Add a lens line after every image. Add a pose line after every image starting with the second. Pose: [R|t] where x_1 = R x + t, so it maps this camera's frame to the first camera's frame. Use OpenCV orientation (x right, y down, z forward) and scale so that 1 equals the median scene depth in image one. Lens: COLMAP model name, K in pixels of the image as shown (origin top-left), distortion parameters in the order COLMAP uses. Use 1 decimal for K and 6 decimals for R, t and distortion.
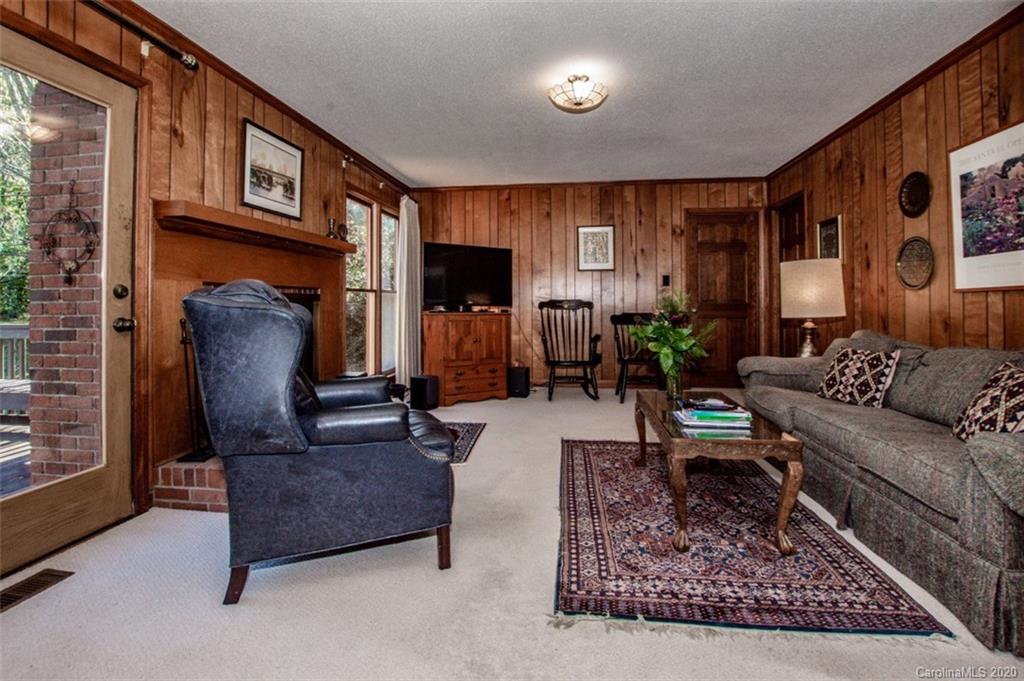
lens RADIAL K [[464.7, 0, 510.1], [0, 464.7, 298.7], [0, 0, 1]] dist [-0.023883, 0.000252]
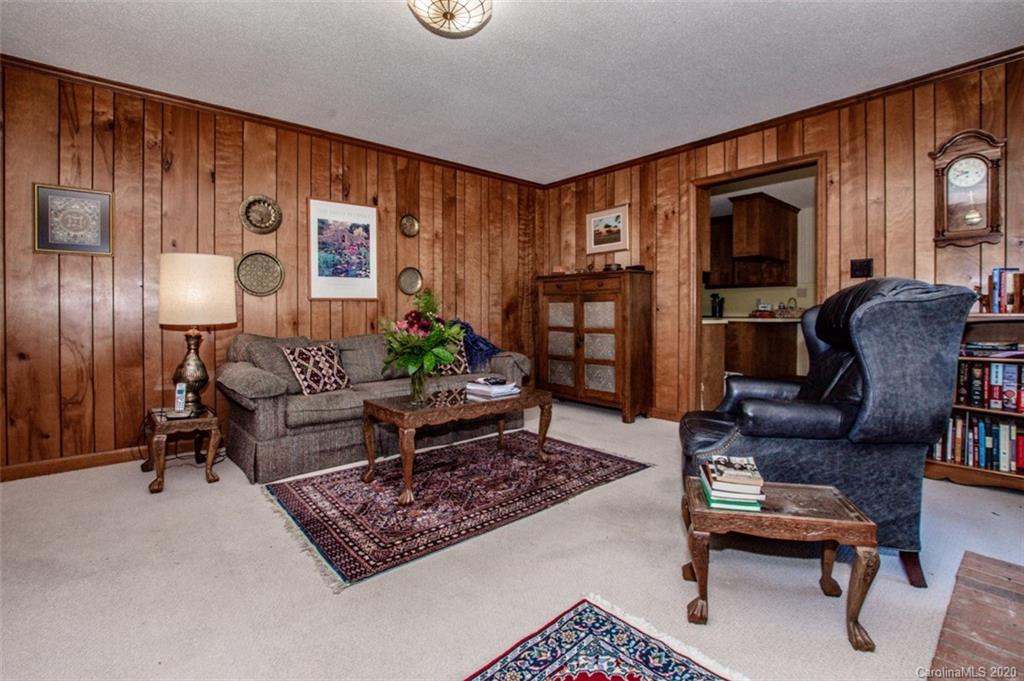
lens RADIAL K [[463.8, 0, 514.7], [0, 463.8, 309.8], [0, 0, 1]] dist [-0.027678, -0.000086]
pose [[-0.758541, 0.008497, 0.651570, -0.340168], [-0.000545, 0.999906, -0.013674, 0.028923], [-0.651625, -0.010727, -0.758465, 1.349023]]
